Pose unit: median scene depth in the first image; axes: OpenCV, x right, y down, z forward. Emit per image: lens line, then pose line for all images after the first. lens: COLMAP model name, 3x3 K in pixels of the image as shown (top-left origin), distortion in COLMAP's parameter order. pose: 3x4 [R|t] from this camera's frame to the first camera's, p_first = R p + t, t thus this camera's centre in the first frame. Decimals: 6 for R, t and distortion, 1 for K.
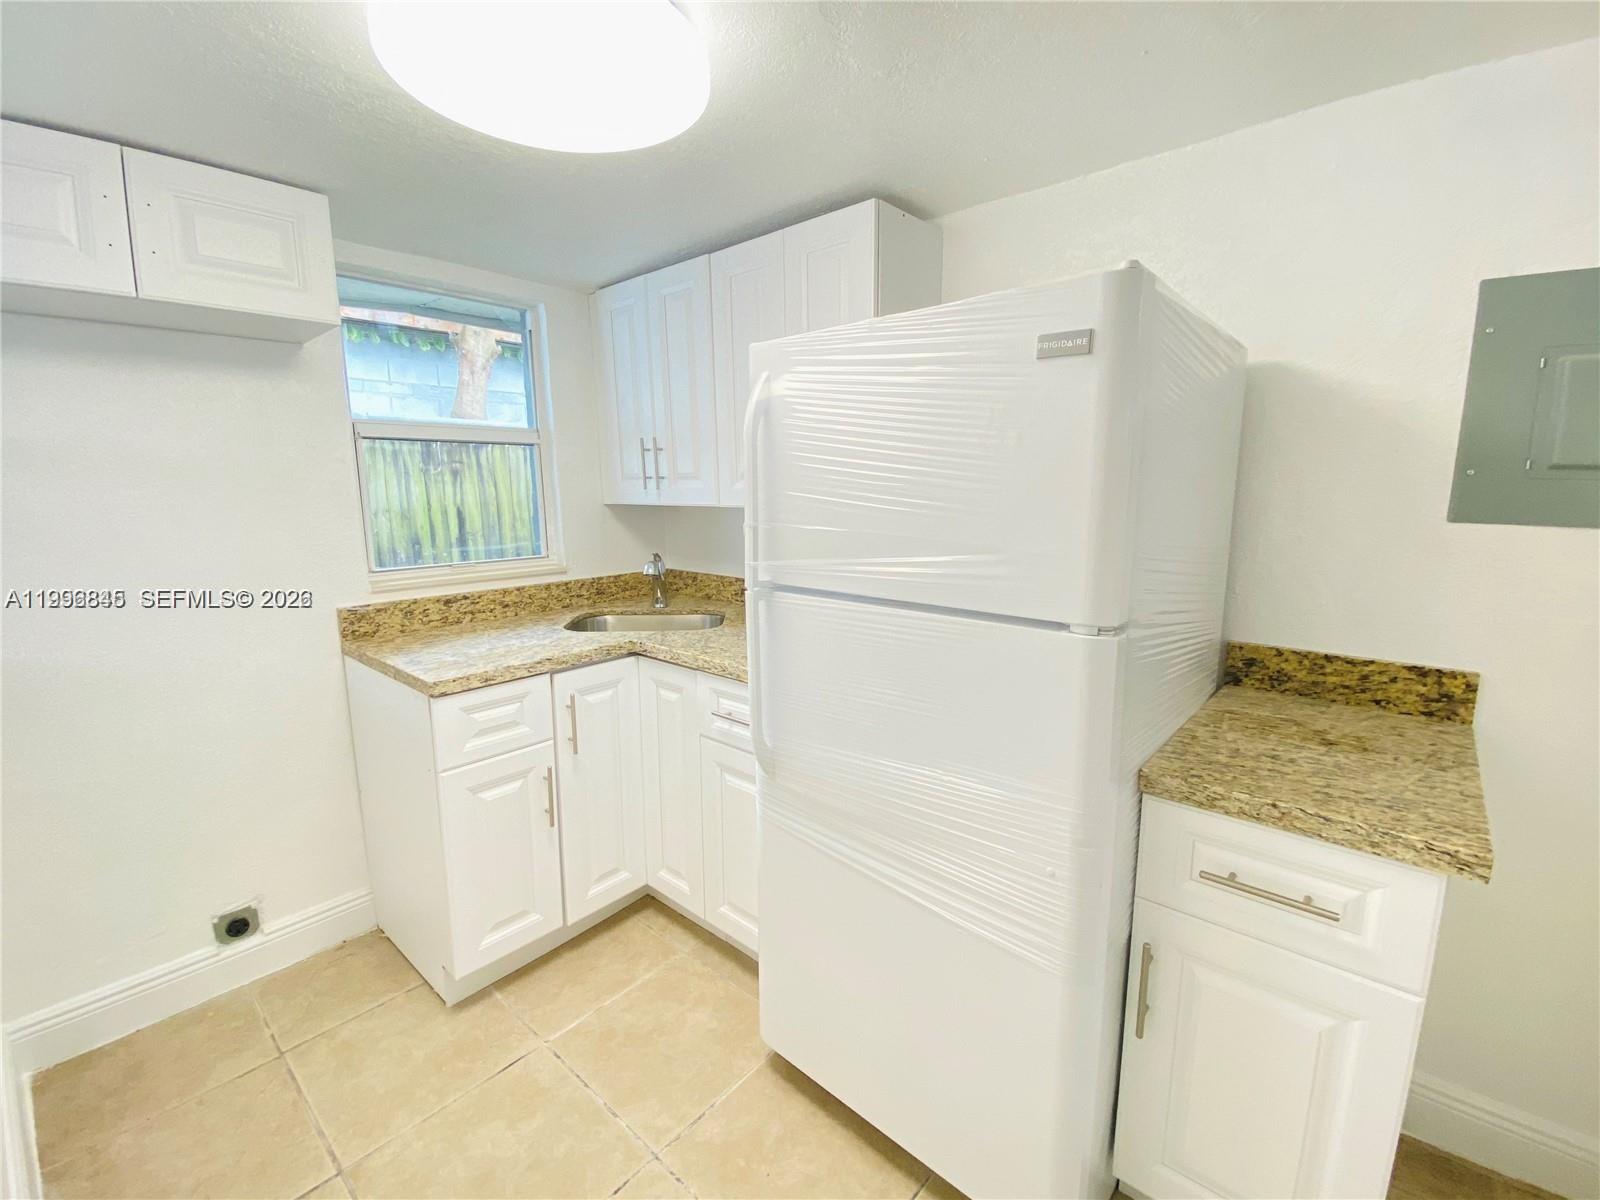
lens RADIAL K [[698.2, 0, 800.0], [0, 698.2, 600.0], [0, 0, 1]] dist [-0.000701, -0.000275]
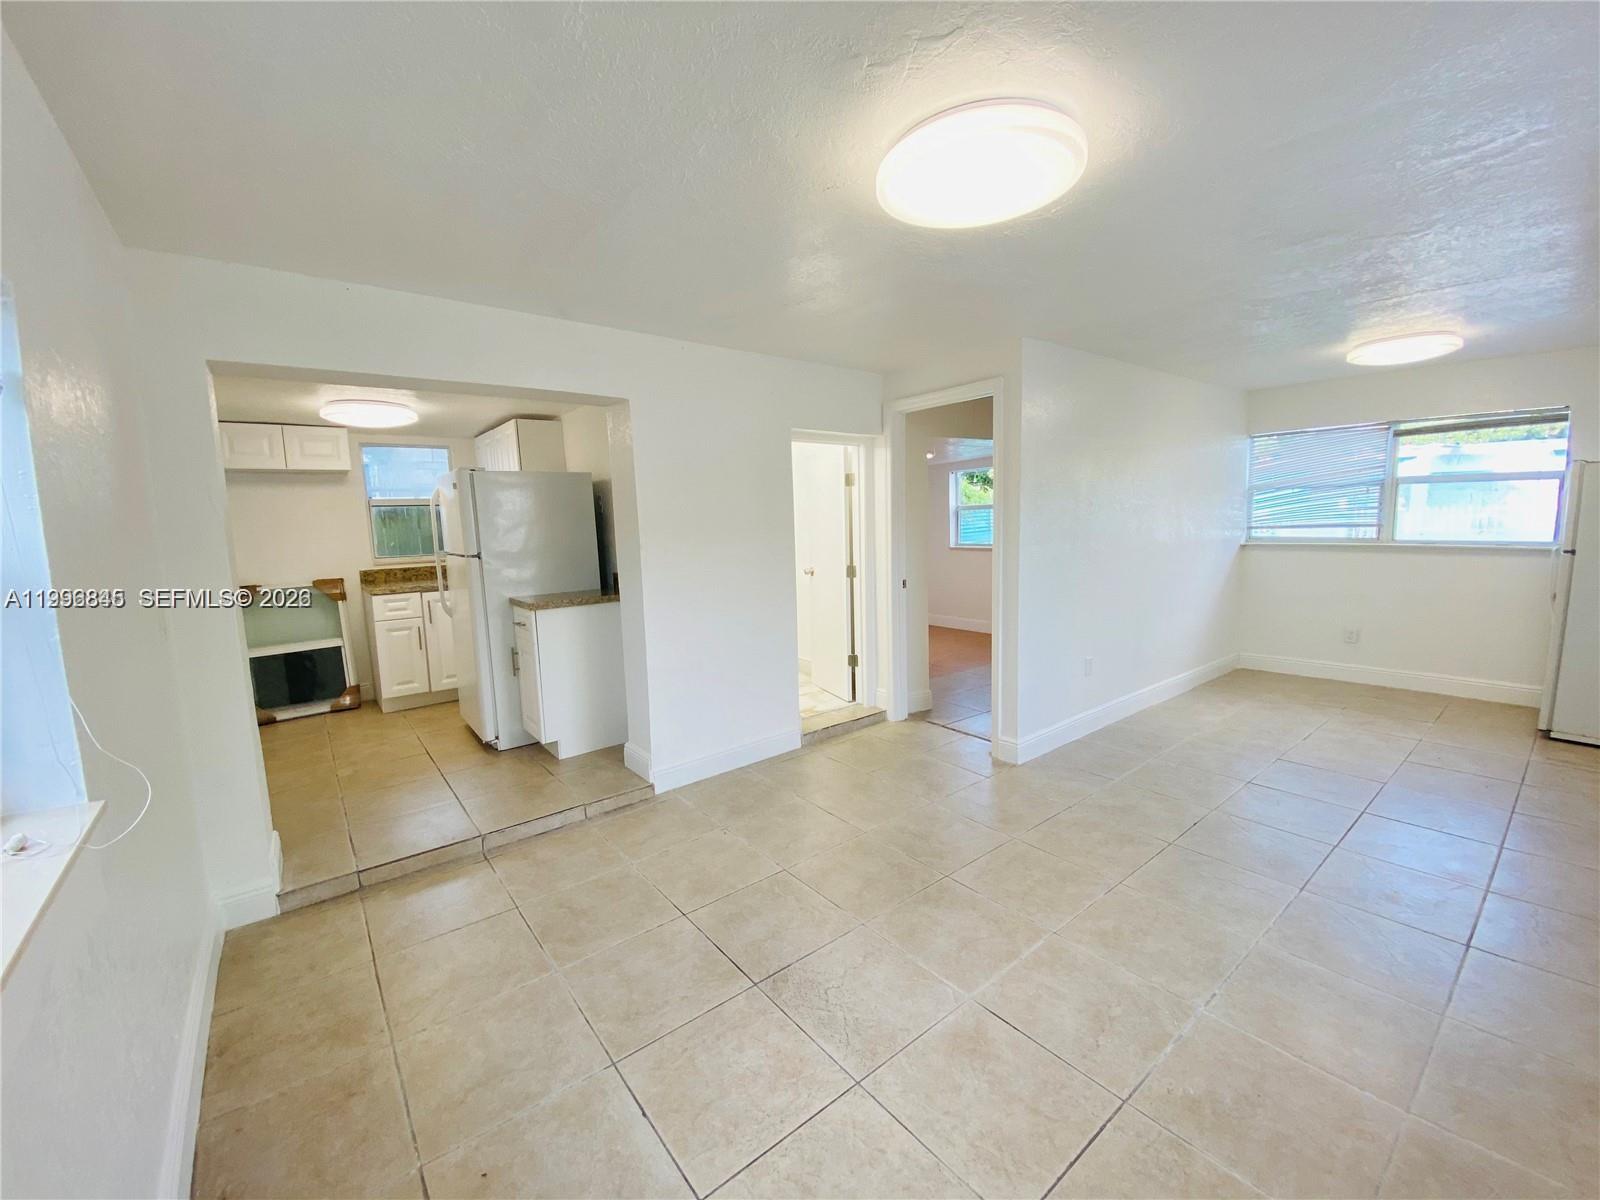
lens RADIAL K [[648.8, 0, 800.0], [0, 648.8, 600.0], [0, 0, 1]] dist [-0.000814, -0.000075]
pose [[0.983966, -0.001913, -0.178345, 1.561392], [-0.001679, 0.999799, -0.019990, 0.184910], [0.178348, 0.019969, 0.983765, -1.232901]]
